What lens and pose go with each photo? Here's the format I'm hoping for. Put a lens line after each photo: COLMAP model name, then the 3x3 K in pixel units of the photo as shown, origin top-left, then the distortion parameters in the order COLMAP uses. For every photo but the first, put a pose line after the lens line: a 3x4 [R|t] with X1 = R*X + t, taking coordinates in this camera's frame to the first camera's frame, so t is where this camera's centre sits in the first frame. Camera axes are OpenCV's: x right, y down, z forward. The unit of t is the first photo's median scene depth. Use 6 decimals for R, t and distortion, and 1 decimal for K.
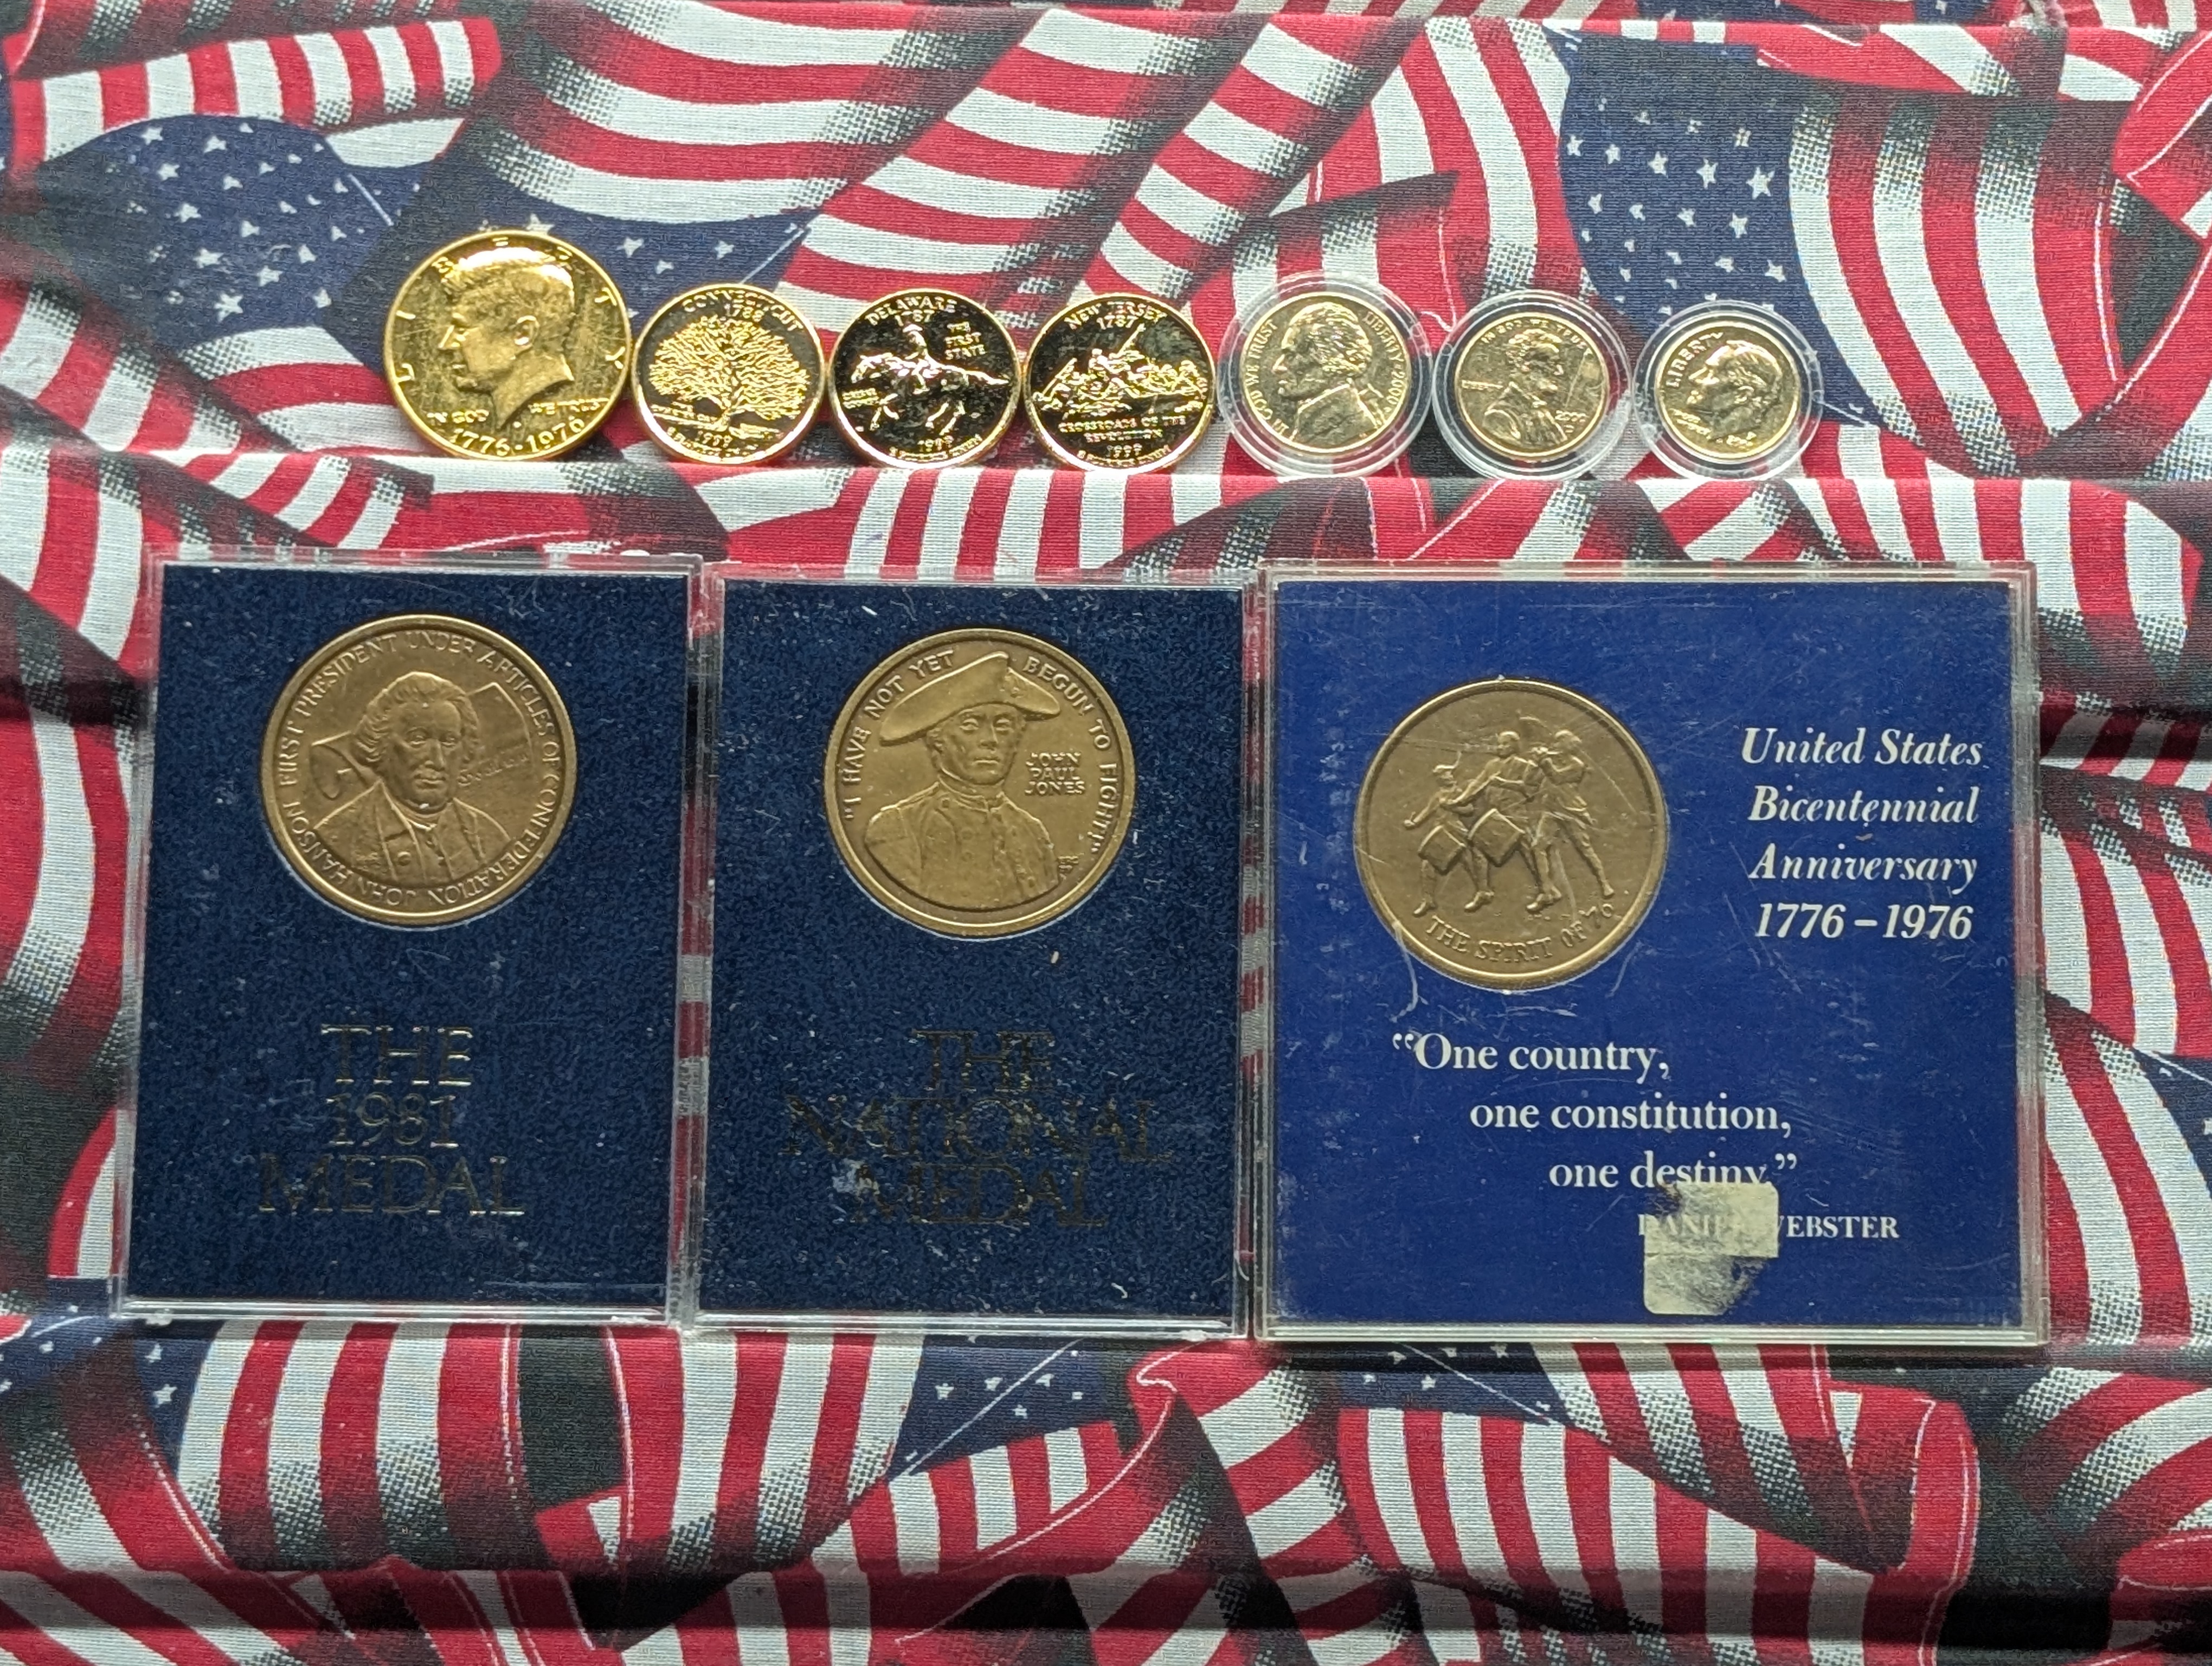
lens RADIAL K [[5777.9, 0, 1106.0], [0, 5777.9, 833.0], [0, 0, 1]] dist [0.199955, -1.299140]
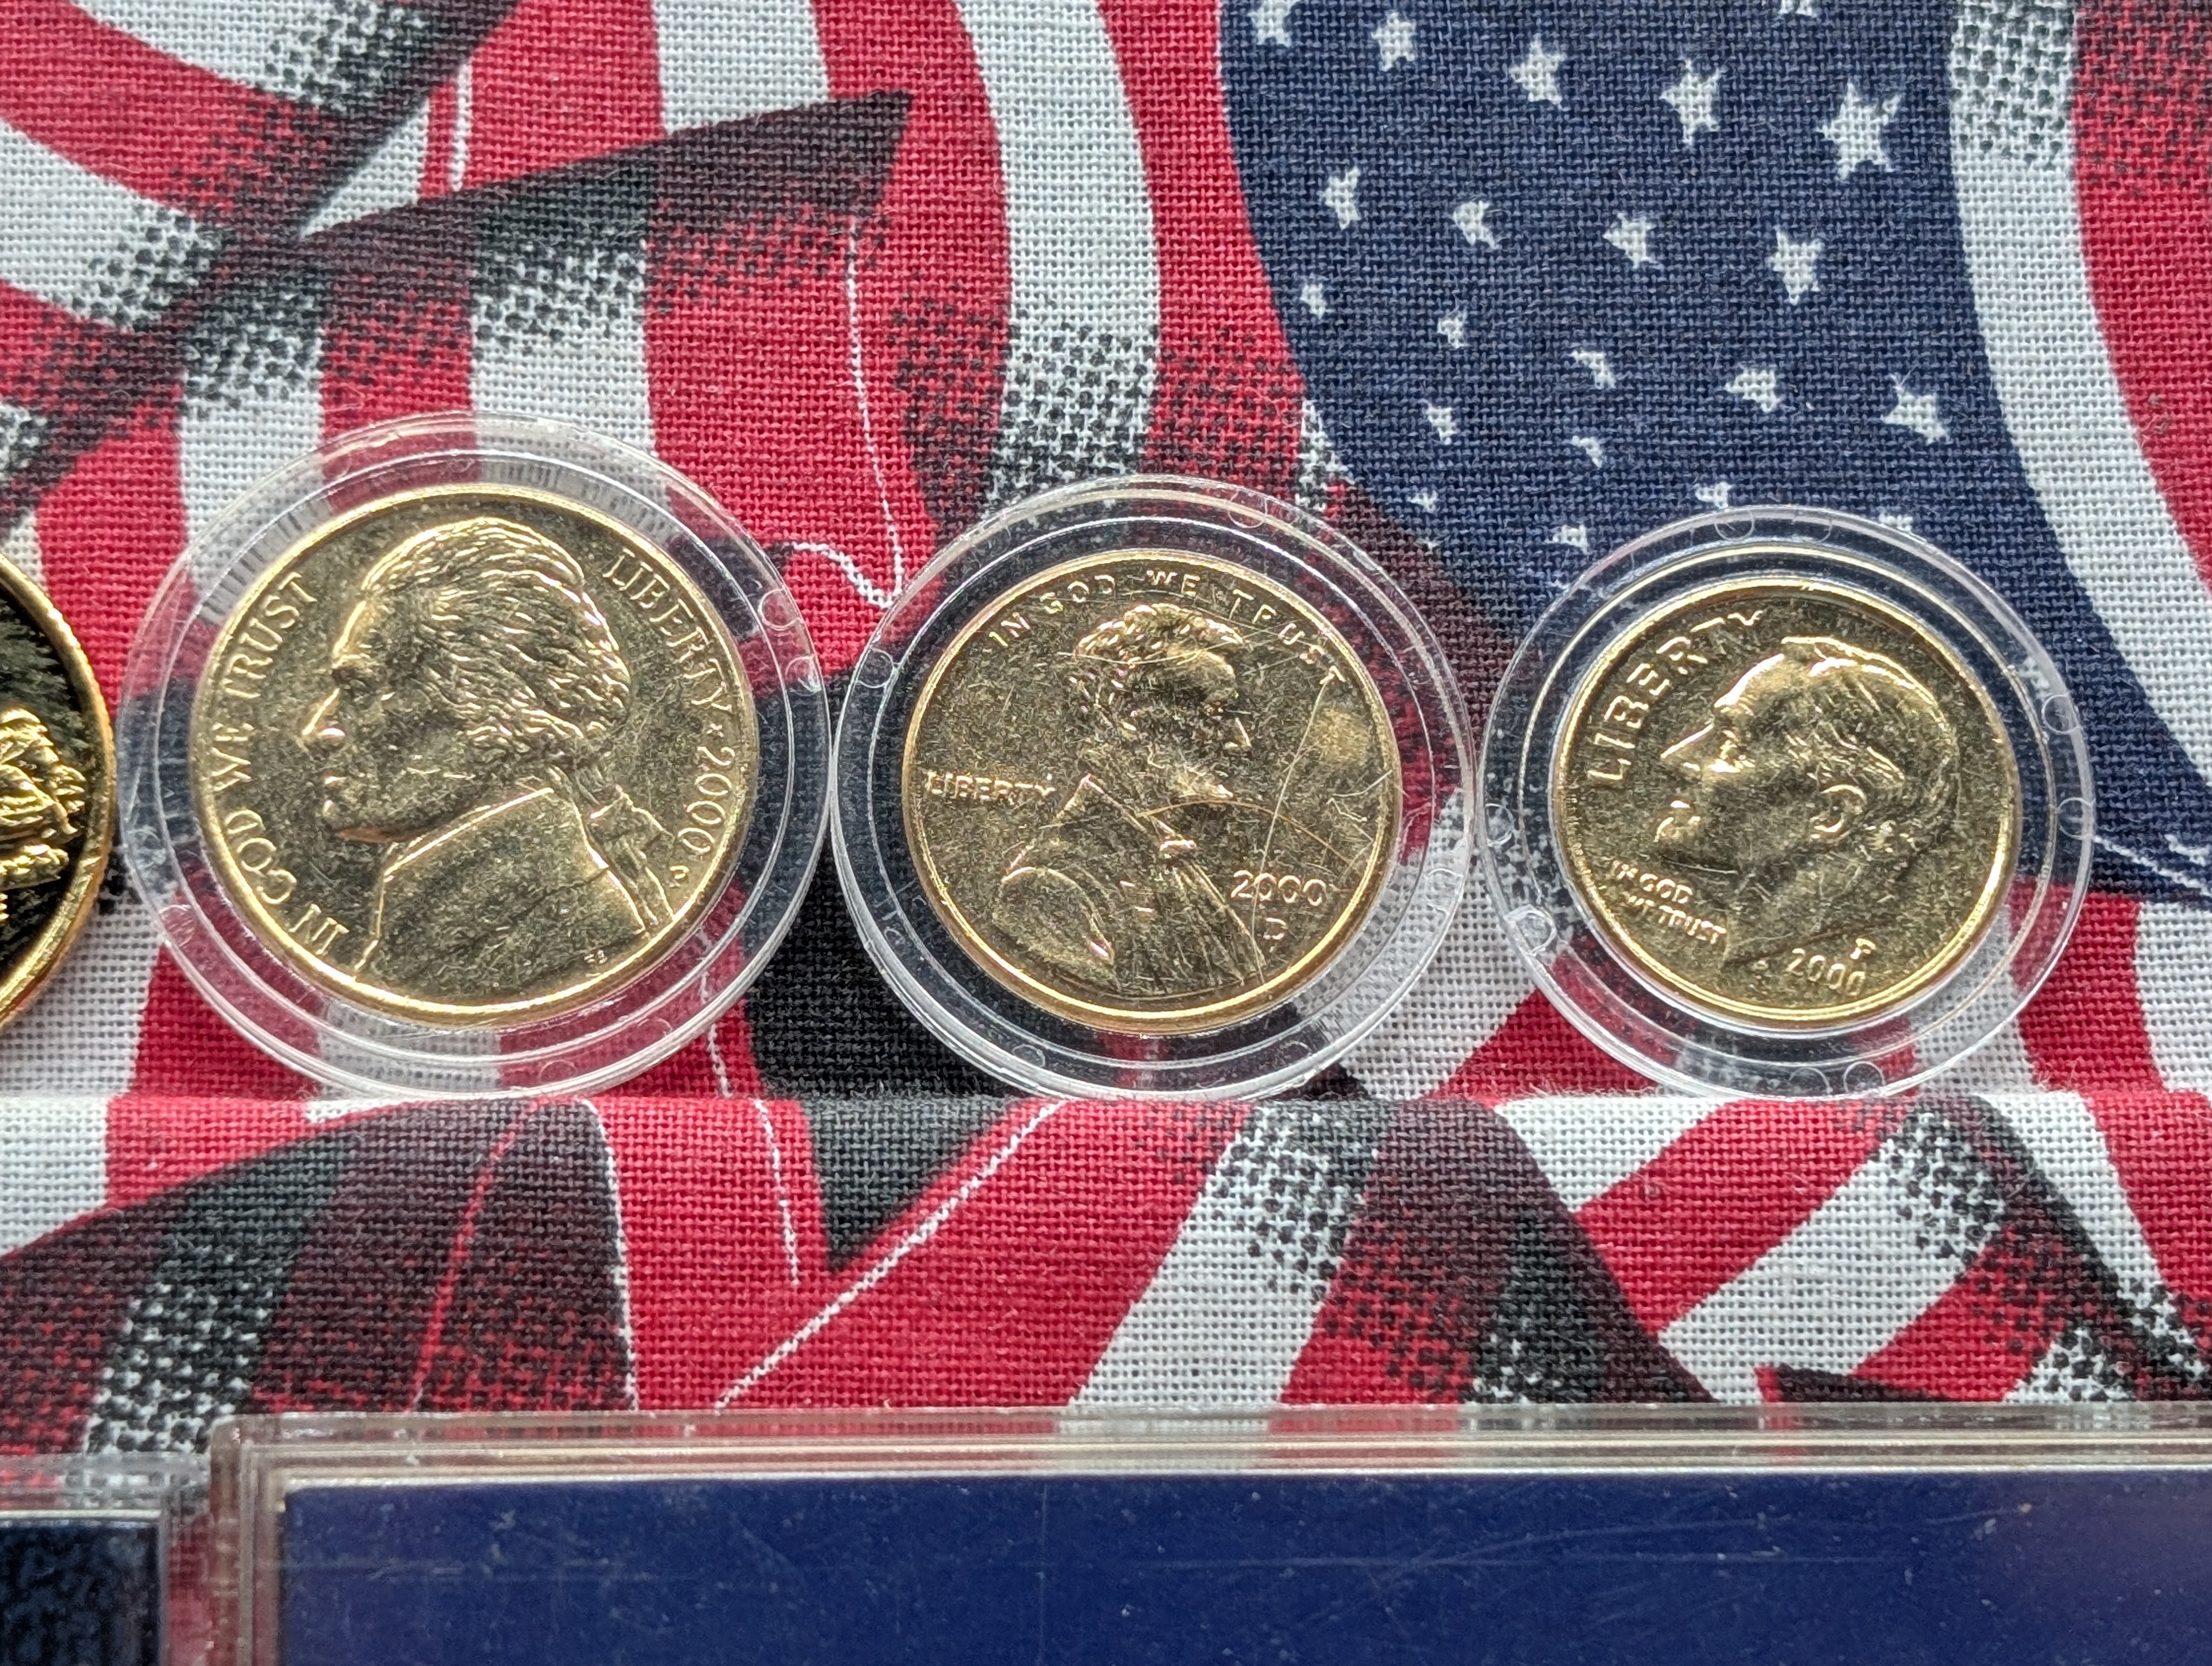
lens RADIAL K [[5777.9, 0, 1106.0], [0, 5777.9, 833.0], [0, 0, 1]] dist [0.199955, -1.299140]
pose [[0.997887, -0.009798, 0.064225, 0.051409], [0.010448, 0.999898, -0.009789, -0.071719], [-0.064123, 0.010439, 0.997887, 0.693497]]
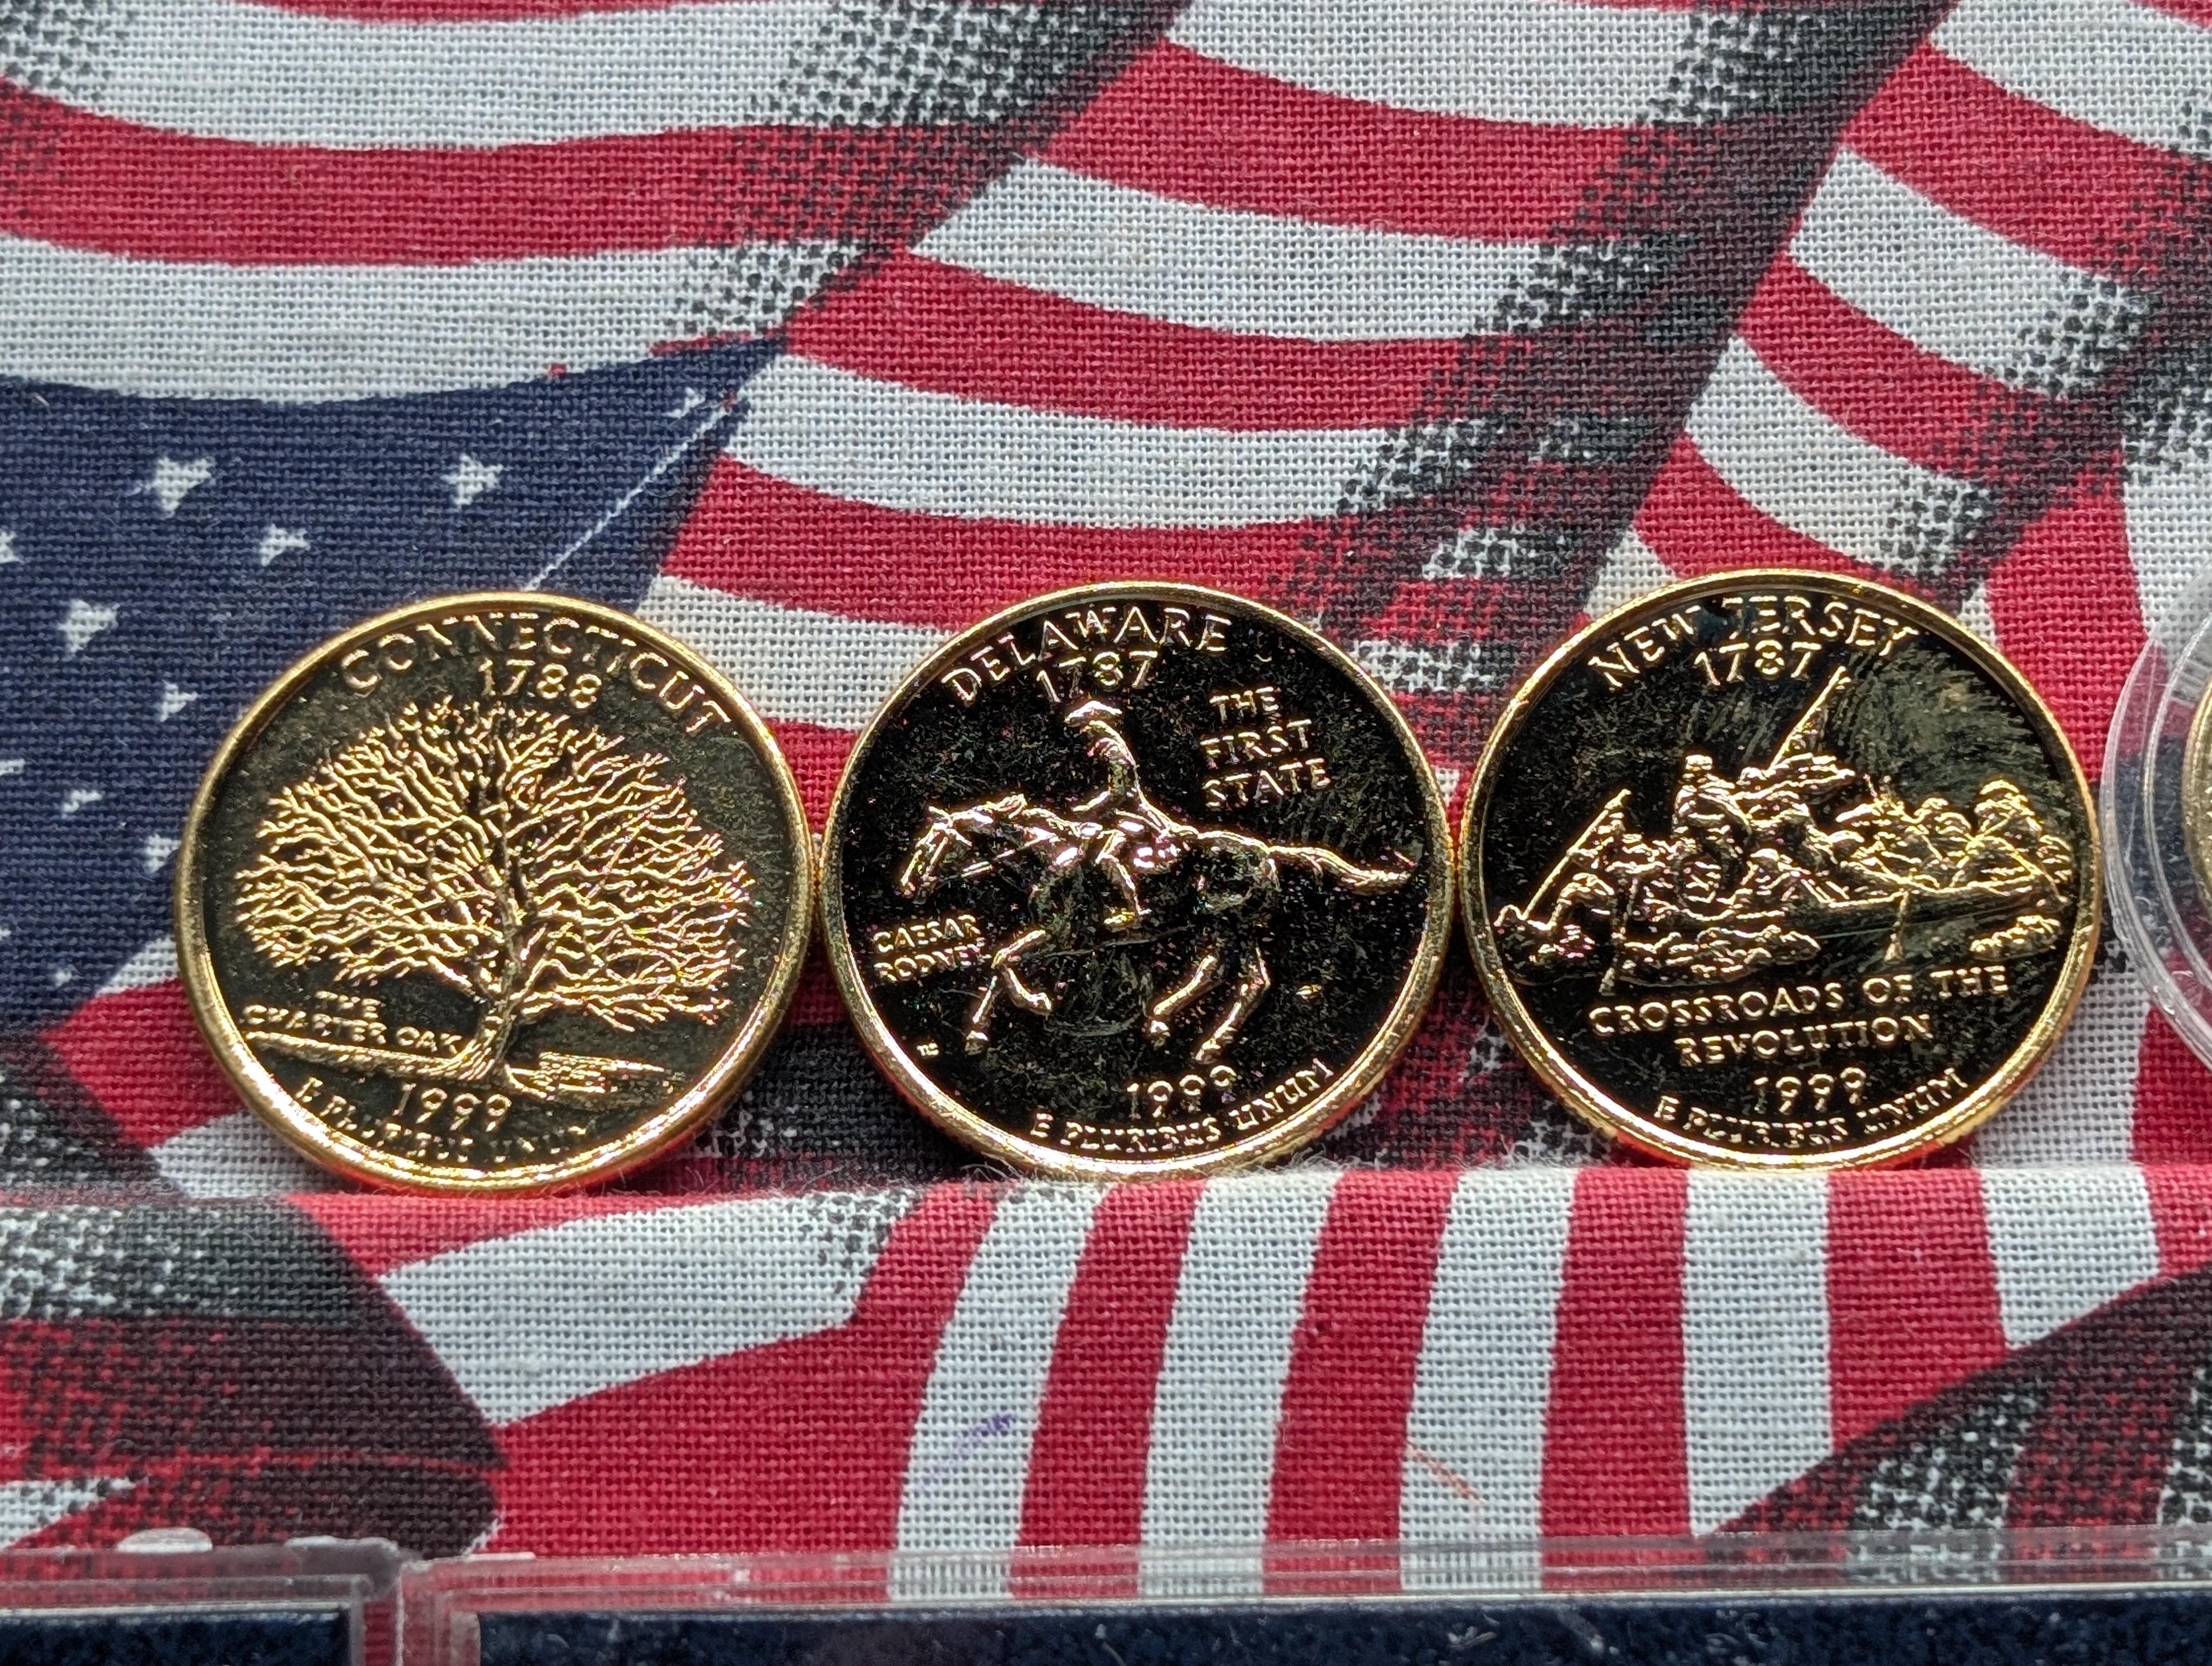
lens RADIAL K [[5777.9, 0, 1106.0], [0, 5777.9, 833.0], [0, 0, 1]] dist [0.199955, -1.299140]
pose [[0.998626, -0.039728, -0.034177, -0.022479], [0.038506, 0.998621, -0.035686, -0.070000], [0.035547, 0.034321, 0.998778, 0.696940]]
